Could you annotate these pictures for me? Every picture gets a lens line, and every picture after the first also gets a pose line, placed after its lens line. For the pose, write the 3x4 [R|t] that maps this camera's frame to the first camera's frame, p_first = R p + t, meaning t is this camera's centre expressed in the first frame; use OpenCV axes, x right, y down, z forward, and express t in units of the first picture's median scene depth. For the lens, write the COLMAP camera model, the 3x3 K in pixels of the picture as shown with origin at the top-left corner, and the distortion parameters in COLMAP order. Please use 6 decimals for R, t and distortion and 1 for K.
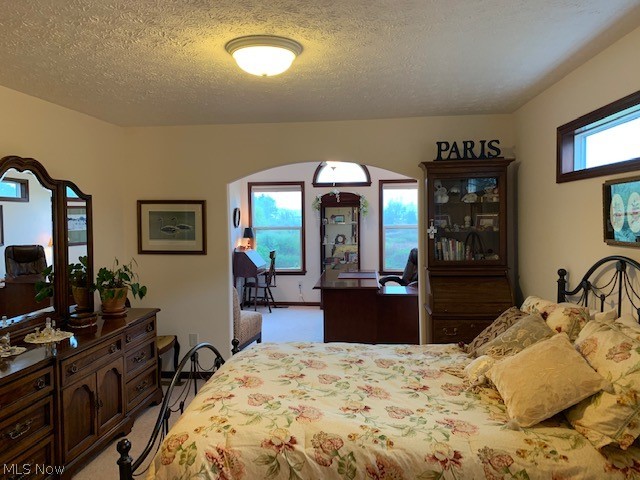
lens RADIAL K [[497.2, 0, 320.0], [0, 497.2, 240.0], [0, 0, 1]] dist [0.040668, -0.004934]
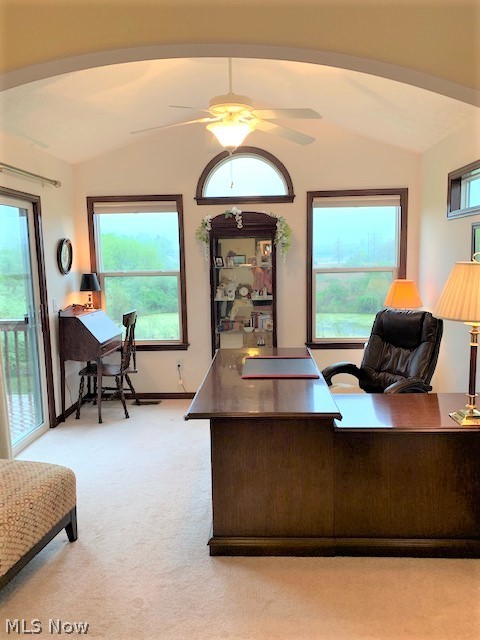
lens RADIAL K [[497.2, 0, 240.0], [0, 497.2, 320.0], [0, 0, 1]] dist [0.040668, -0.004934]
pose [[0.998477, -0.012356, 0.053775, 0.003837], [0.008285, 0.997128, 0.075279, -0.012877], [-0.054551, -0.074719, 0.995711, 0.402197]]
